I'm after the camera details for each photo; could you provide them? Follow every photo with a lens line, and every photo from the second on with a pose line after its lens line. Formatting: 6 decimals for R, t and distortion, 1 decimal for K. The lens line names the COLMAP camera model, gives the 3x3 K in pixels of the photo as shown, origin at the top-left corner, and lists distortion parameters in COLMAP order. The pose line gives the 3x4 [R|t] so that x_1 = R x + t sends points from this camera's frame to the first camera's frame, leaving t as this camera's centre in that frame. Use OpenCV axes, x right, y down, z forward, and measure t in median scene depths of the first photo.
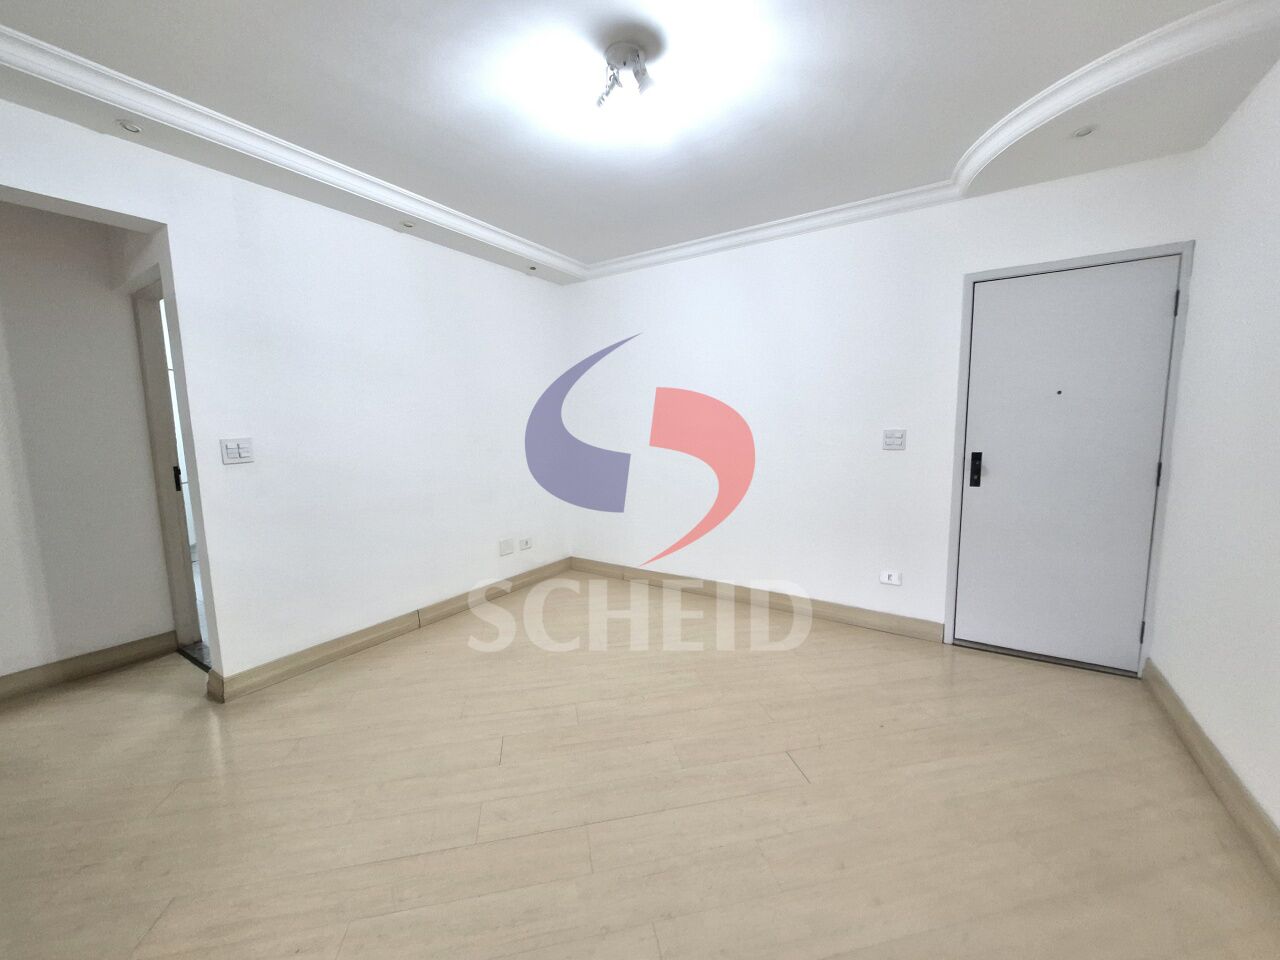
lens RADIAL K [[501.5, 0, 636.8], [0, 501.5, 480.7], [0, 0, 1]] dist [-0.004161, -0.001755]
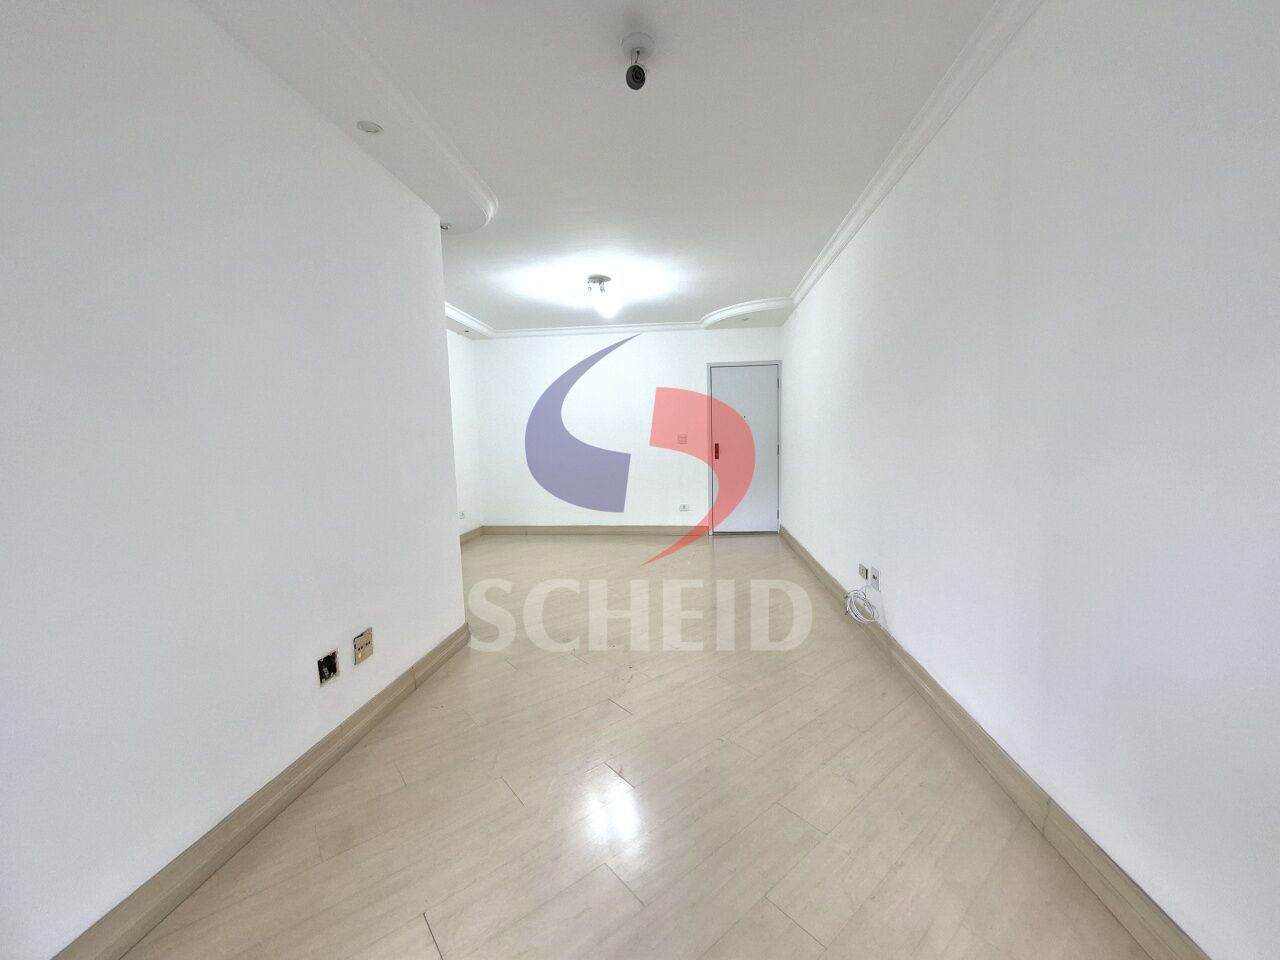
lens RADIAL K [[501.5, 0, 640.4], [0, 501.5, 478.7], [0, 0, 1]] dist [-0.004161, -0.001755]
pose [[0.895433, -0.027225, 0.444364, -0.596440], [0.056160, 0.997063, -0.052080, 0.192307], [-0.441641, 0.071590, 0.894331, -0.801689]]
